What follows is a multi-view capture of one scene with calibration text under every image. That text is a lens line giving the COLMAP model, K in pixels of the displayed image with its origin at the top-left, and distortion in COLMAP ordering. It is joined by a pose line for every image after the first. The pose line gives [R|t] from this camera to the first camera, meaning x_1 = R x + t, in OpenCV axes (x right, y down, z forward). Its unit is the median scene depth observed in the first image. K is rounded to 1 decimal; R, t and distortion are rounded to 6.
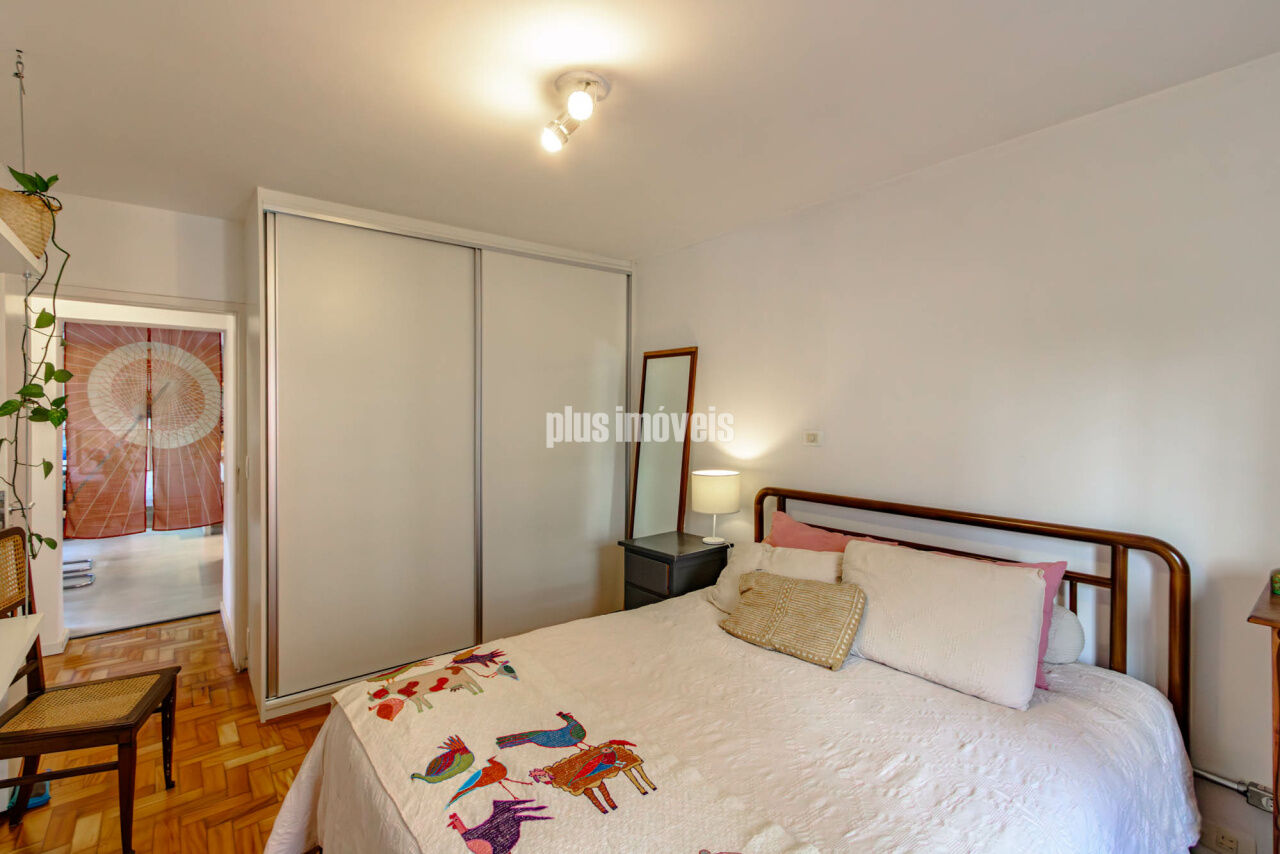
lens RADIAL K [[587.4, 0, 637.3], [0, 587.4, 420.4], [0, 0, 1]] dist [0.010932, 0.000060]
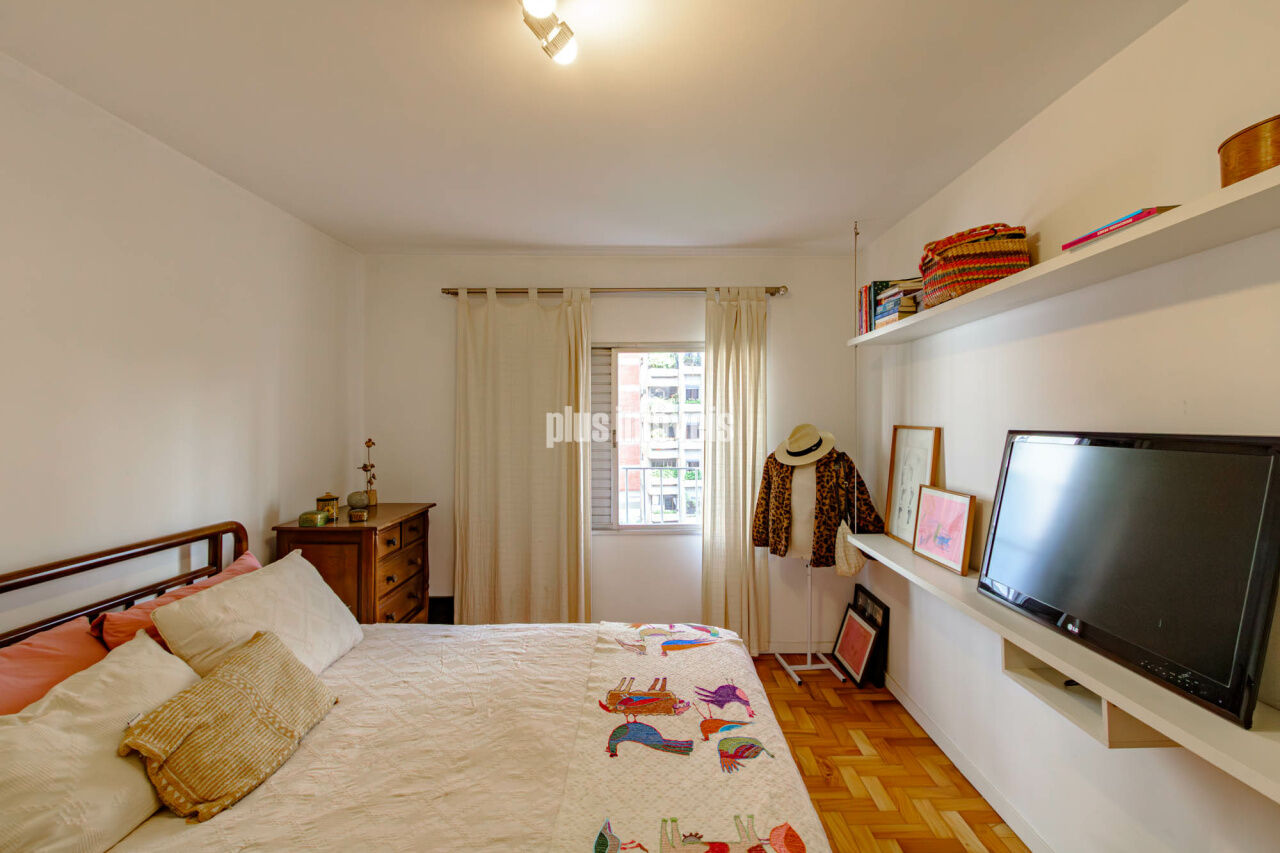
lens RADIAL K [[587.4, 0, 657.5], [0, 587.4, 420.4], [0, 0, 1]] dist [0.010932, 0.000060]
pose [[-0.791901, 0.003860, 0.610637, -0.814766], [0.017271, 0.999722, 0.016079, -0.031338], [-0.610405, 0.023279, -0.791748, 1.834783]]
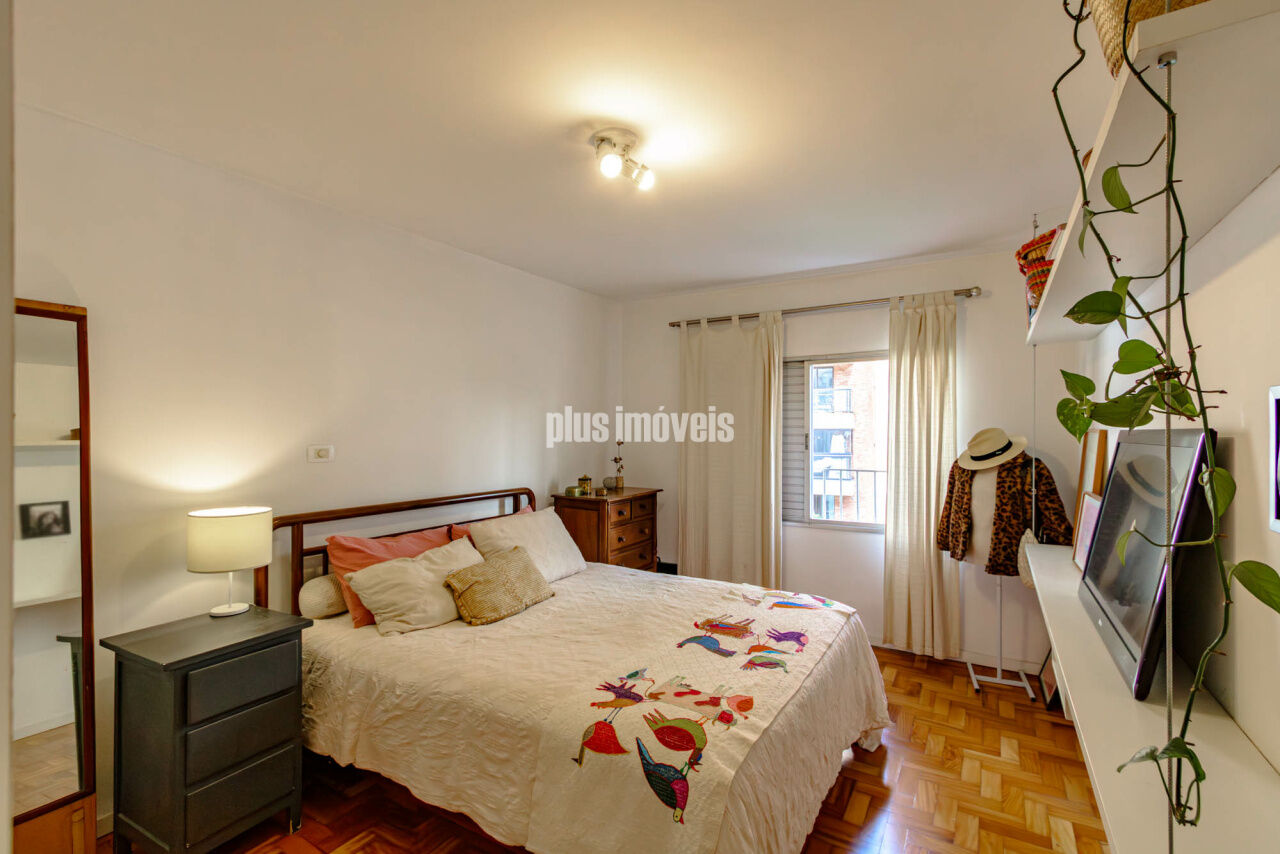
lens RADIAL K [[587.4, 0, 638.1], [0, 587.4, 432.7], [0, 0, 1]] dist [0.010932, 0.000060]
pose [[-0.350440, -0.000945, 0.936585, -1.484406], [0.020422, 0.999754, 0.008650, 0.000173], [-0.936362, 0.022158, -0.350335, 1.703151]]
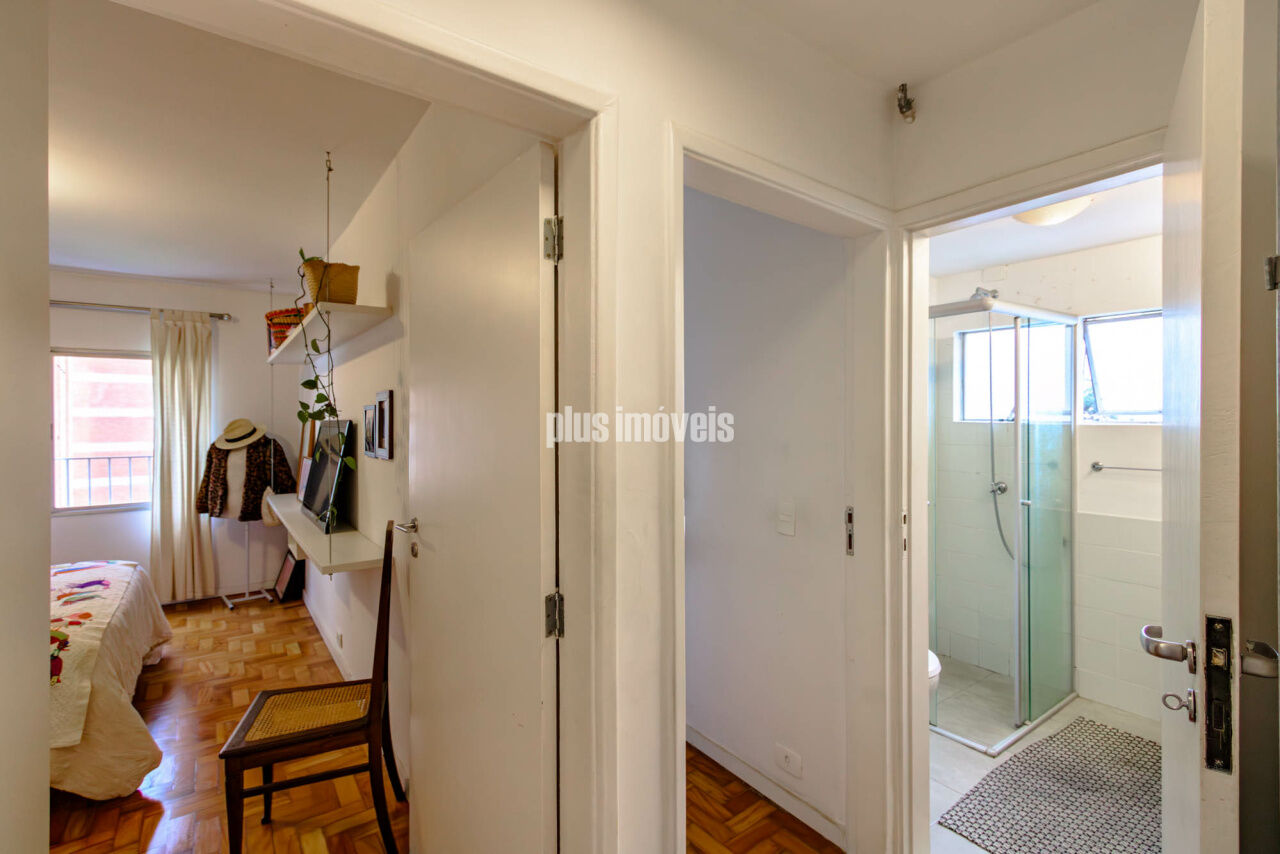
lens RADIAL K [[587.4, 0, 639.3], [0, 587.4, 419.9], [0, 0, 1]] dist [0.010932, 0.000060]
pose [[-0.999135, 0.004859, 0.041299, -2.086110], [0.005848, 0.999698, 0.023878, -0.025921], [-0.041171, 0.024099, -0.998861, 2.687334]]
